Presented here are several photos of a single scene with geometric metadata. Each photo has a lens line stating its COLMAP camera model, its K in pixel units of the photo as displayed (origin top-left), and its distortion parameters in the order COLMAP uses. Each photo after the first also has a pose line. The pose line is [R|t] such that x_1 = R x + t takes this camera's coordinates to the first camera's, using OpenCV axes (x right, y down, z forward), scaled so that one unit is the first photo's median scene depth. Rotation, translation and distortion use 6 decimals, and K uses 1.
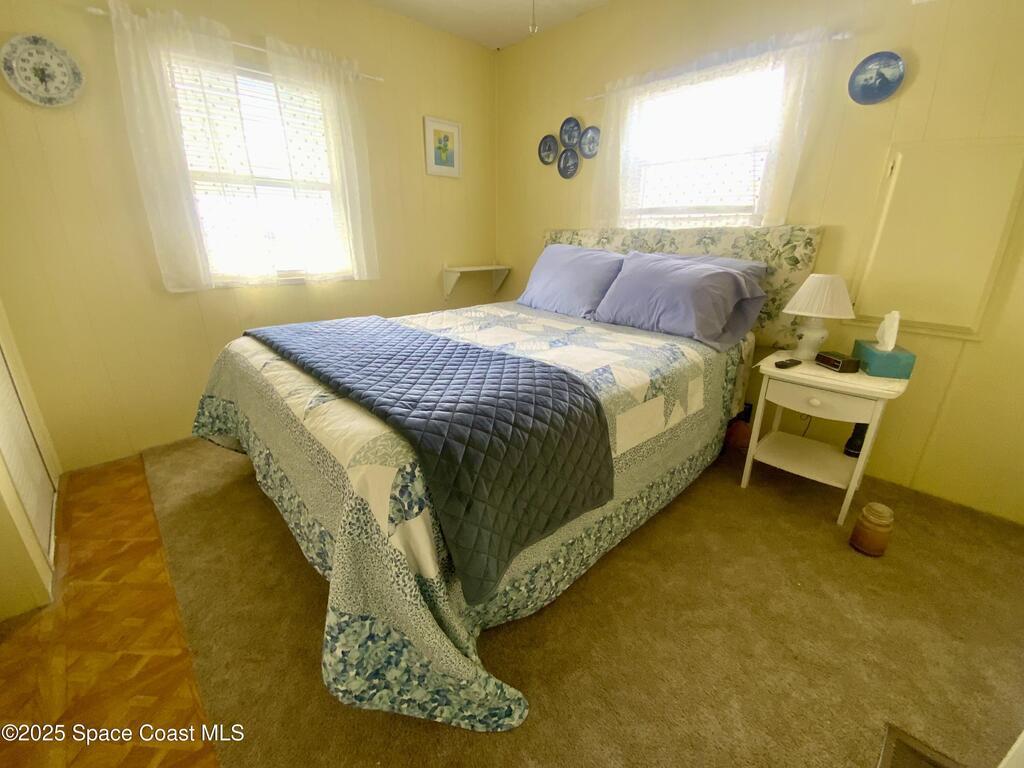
lens RADIAL K [[415.2, 0, 512.0], [0, 415.2, 384.0], [0, 0, 1]] dist [0.020383, -0.018703]
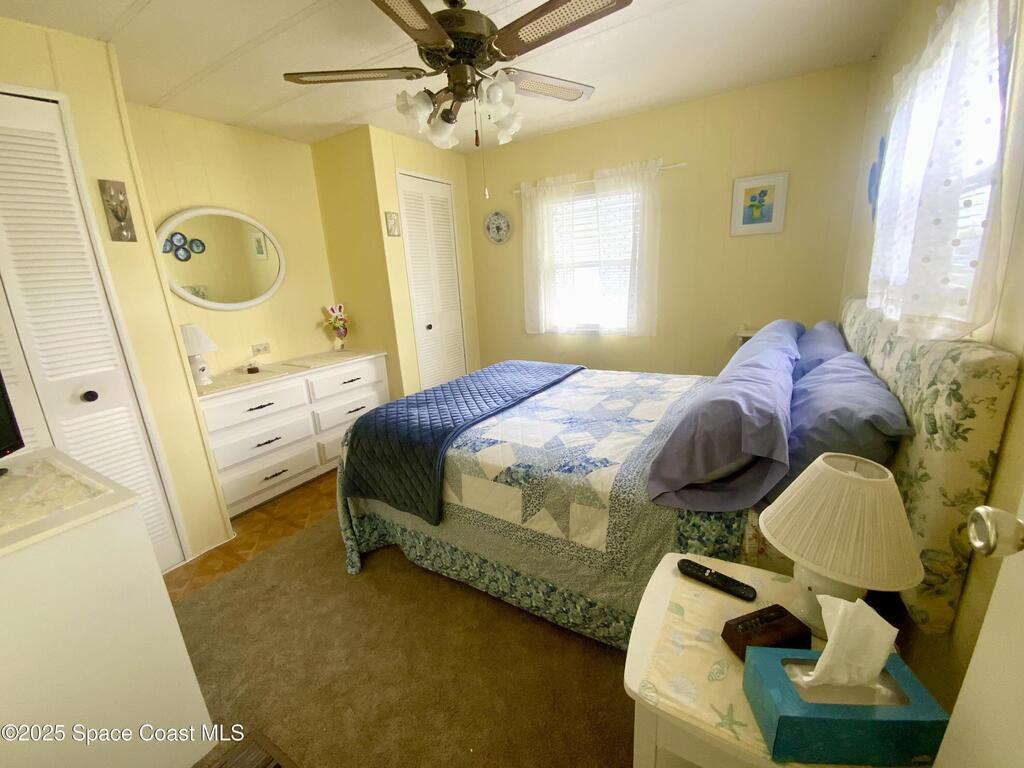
lens RADIAL K [[415.2, 0, 512.0], [0, 415.2, 384.0], [0, 0, 1]] dist [0.020383, -0.018703]
pose [[0.265222, 0.226602, -0.937181, 1.557433], [-0.271113, 0.950302, 0.153049, -0.461570], [0.925286, 0.213490, 0.313476, 0.742086]]
